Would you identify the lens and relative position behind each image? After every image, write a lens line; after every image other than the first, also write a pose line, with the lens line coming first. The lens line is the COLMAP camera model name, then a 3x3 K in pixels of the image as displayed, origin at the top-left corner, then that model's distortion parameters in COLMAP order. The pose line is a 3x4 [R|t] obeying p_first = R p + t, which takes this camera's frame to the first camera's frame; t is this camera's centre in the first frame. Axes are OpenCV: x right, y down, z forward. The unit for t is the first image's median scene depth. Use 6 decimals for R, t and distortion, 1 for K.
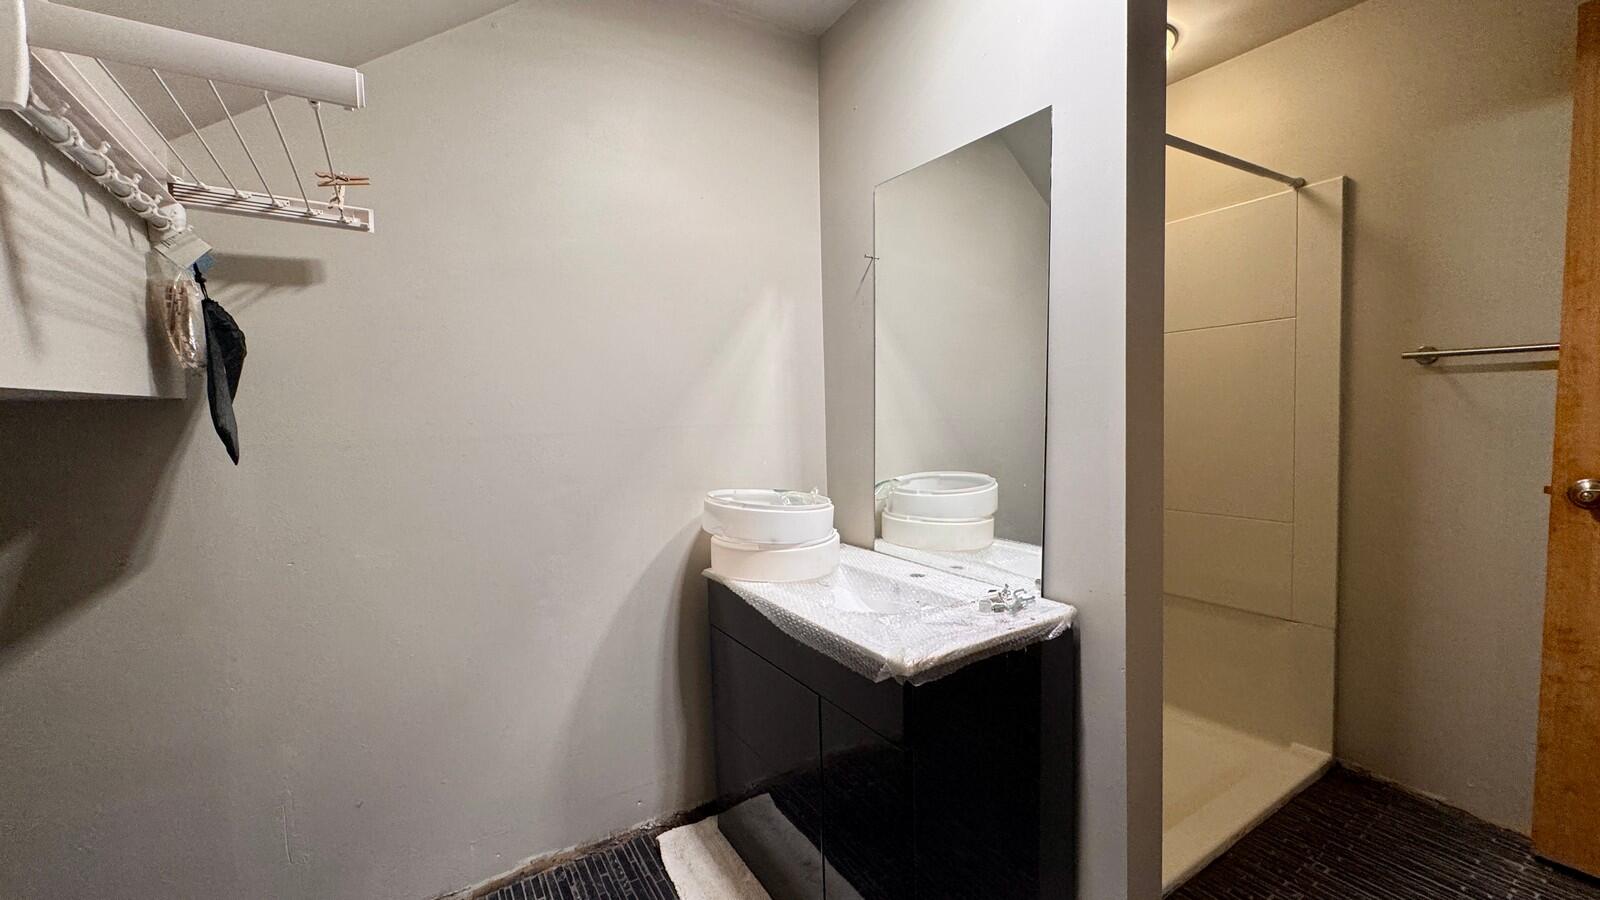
lens RADIAL K [[634.0, 0, 800.0], [0, 634.0, 450.0], [0, 0, 1]] dist [-0.000279, -0.000062]
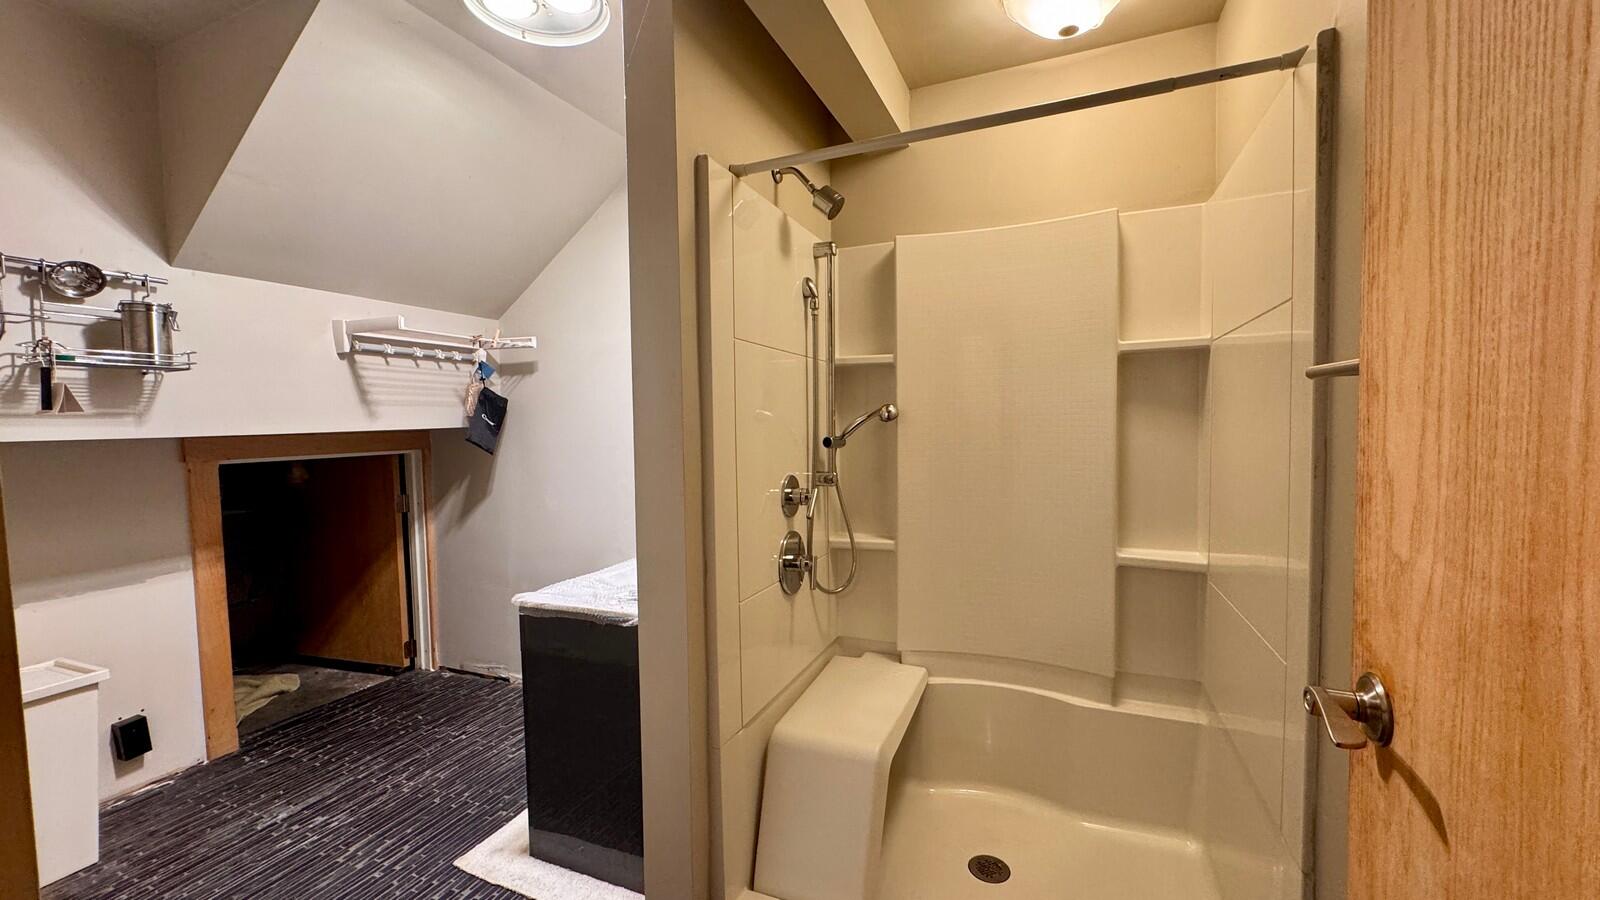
lens RADIAL K [[634.0, 0, 800.0], [0, 634.0, 450.0], [0, 0, 1]] dist [-0.000279, -0.000062]
pose [[0.570173, 0.055510, -0.819647, 1.741615], [-0.048853, 0.998240, 0.033622, -0.130836], [0.820071, 0.020872, 0.571881, 0.585203]]
